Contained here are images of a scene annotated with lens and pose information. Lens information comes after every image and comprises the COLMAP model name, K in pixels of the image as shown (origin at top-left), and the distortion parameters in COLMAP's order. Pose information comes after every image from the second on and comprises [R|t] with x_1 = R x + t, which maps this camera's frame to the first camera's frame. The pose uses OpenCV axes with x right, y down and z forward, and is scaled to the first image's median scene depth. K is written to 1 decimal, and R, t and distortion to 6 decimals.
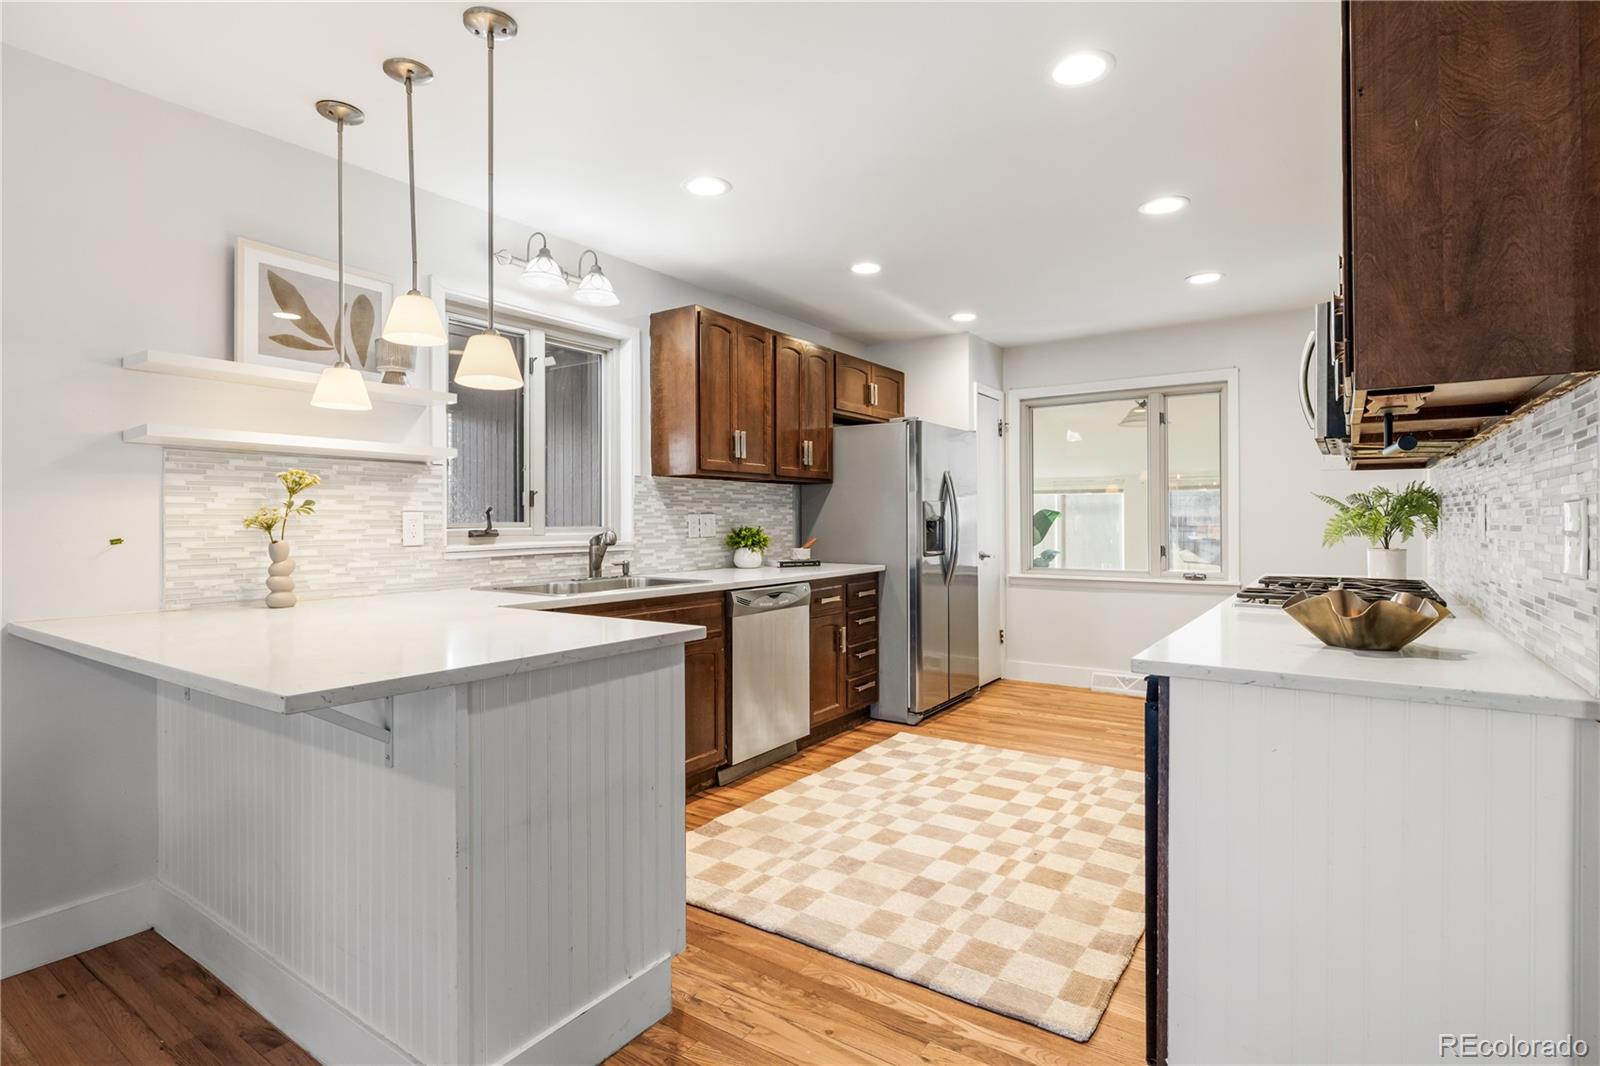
lens RADIAL K [[791.9, 0, 805.7], [0, 791.9, 518.9], [0, 0, 1]] dist [-0.010969, 0.001346]
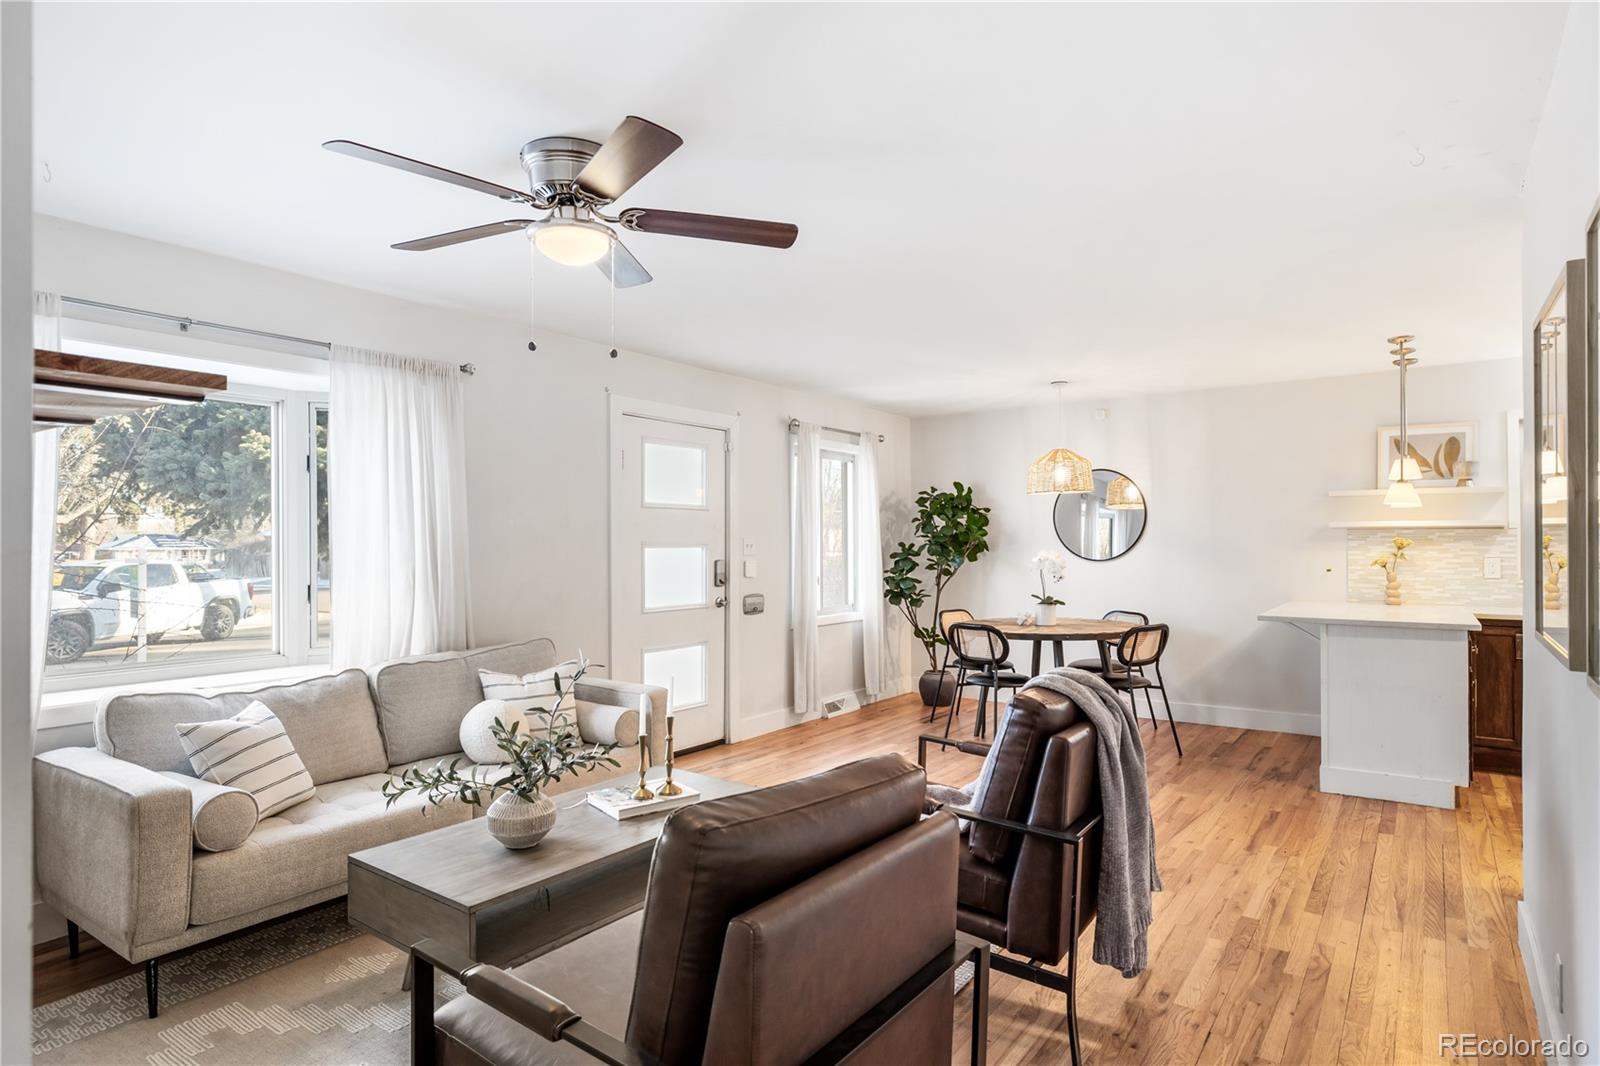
lens RADIAL K [[862.6, 0, 805.2], [0, 862.6, 543.1], [0, 0, 1]] dist [0.001546, -0.000841]
pose [[-0.019621, 0.001840, -0.999806, 1.055608], [0.003283, 0.999993, 0.001776, -0.037888], [0.999802, -0.003248, -0.019626, -0.317840]]
